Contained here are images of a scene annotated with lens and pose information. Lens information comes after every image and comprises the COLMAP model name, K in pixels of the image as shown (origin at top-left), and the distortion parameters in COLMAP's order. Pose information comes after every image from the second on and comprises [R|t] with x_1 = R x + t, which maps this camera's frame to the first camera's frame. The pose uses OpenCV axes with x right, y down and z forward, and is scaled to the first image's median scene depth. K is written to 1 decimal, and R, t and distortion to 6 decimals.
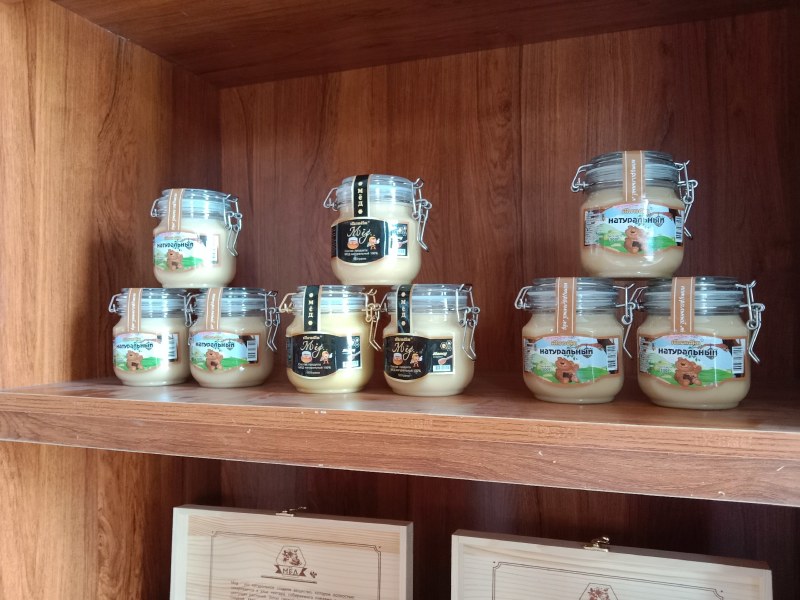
lens RADIAL K [[682.6, 0, 401.0], [0, 682.6, 299.8], [0, 0, 1]] dist [-0.014229, -0.005381]
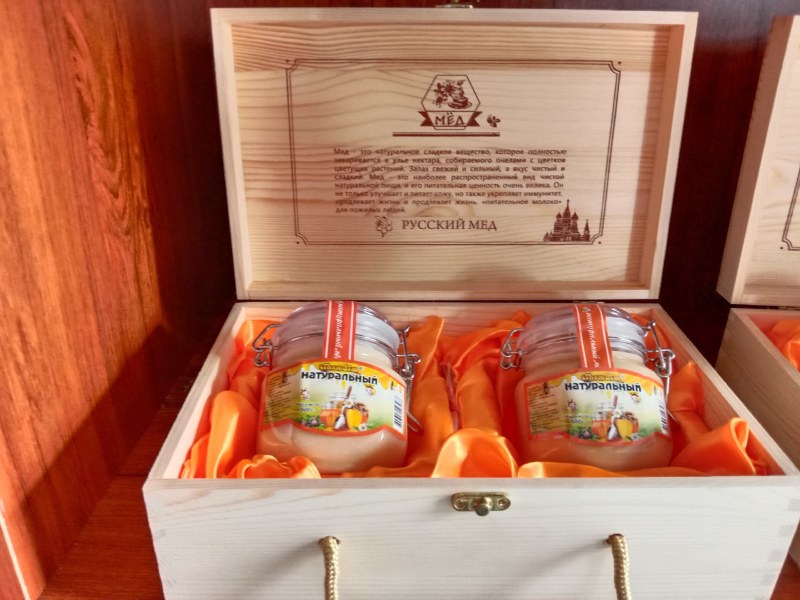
lens RADIAL K [[682.6, 0, 400.8], [0, 682.6, 299.9], [0, 0, 1]] dist [-0.014229, -0.005381]
pose [[0.948913, -0.113184, 0.294540, -0.383660], [-0.024908, 0.903670, 0.427504, 0.291063], [-0.314553, -0.413001, 0.854685, 0.463446]]
